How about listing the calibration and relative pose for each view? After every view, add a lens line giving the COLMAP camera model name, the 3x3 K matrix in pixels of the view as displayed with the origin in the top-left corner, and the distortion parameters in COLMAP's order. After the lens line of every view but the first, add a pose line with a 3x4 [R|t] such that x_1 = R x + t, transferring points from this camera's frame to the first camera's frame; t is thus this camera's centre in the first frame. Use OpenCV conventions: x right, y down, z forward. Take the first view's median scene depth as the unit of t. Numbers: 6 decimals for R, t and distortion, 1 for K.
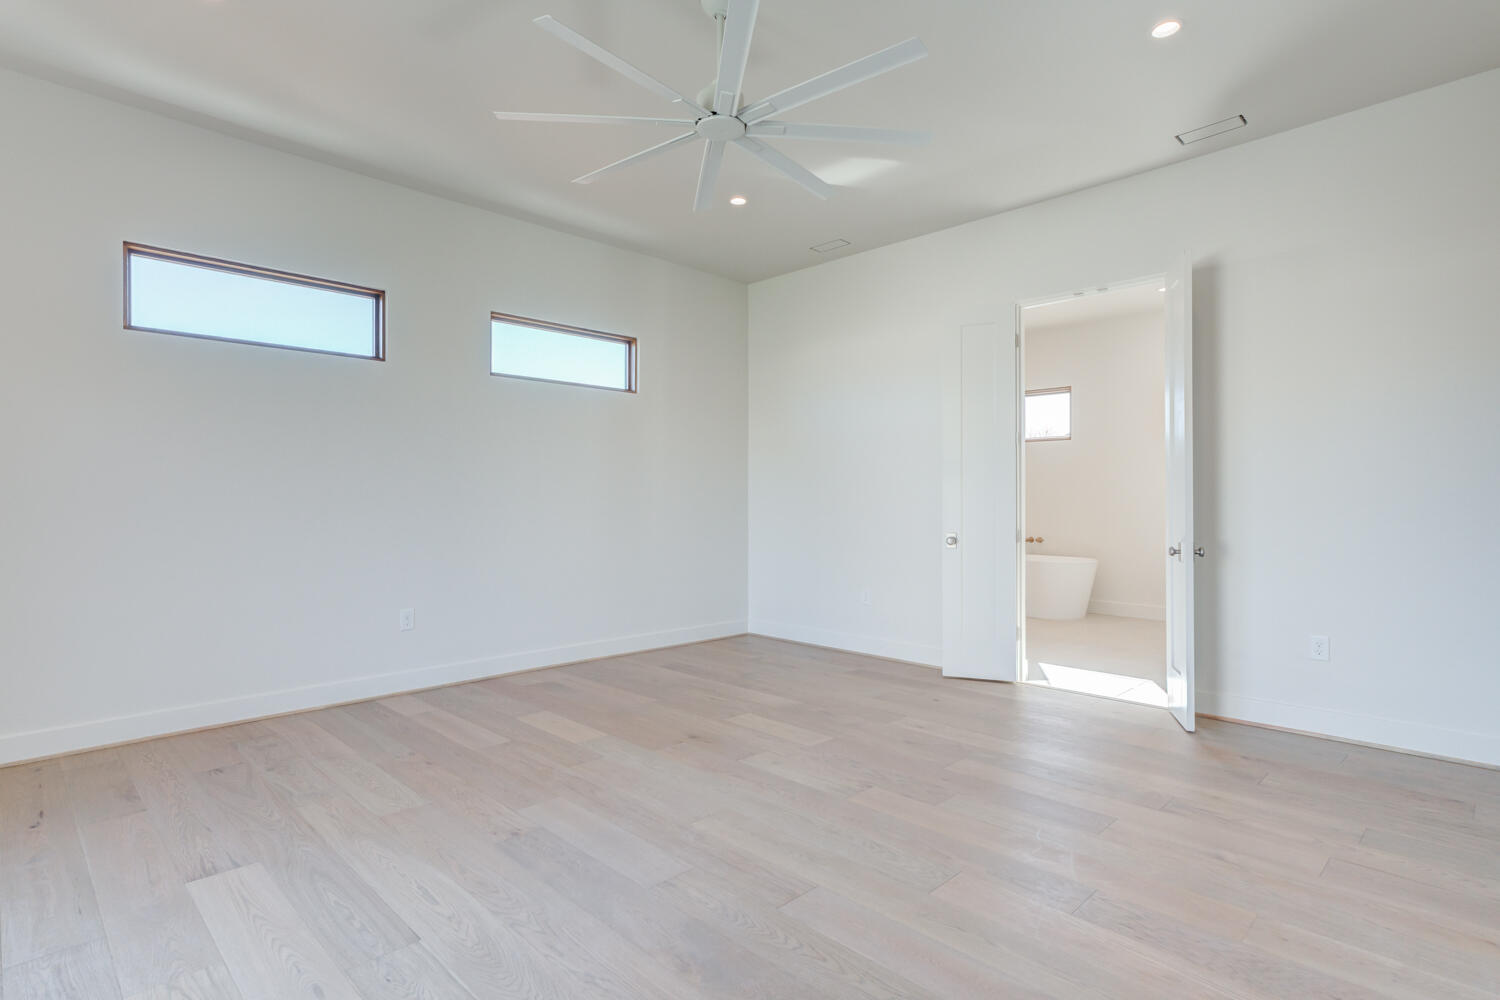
lens RADIAL K [[748.3, 0, 746.5], [0, 748.3, 496.1], [0, 0, 1]] dist [0.009753, 0.000921]
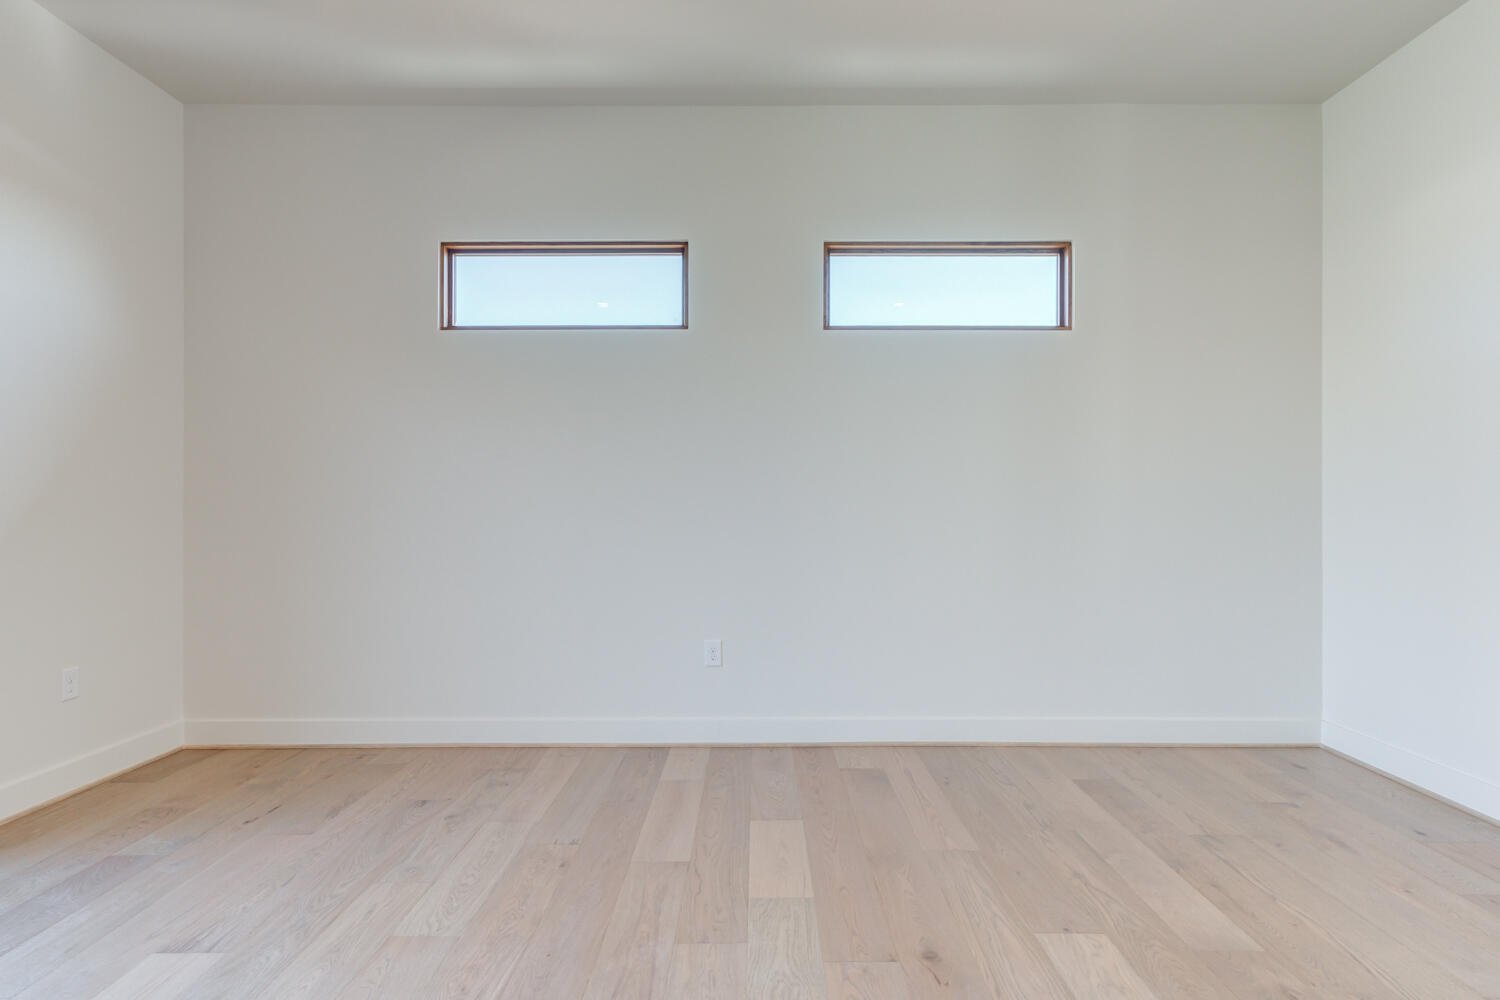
lens RADIAL K [[868.5, 0, 748.6], [0, 868.5, 489.6], [0, 0, 1]] dist [0.000166, 0.000271]
pose [[0.705636, 0.004395, -0.708561, 0.292229], [0.005693, 0.999913, 0.011872, -0.023363], [0.708552, -0.012411, 0.705550, 0.490656]]
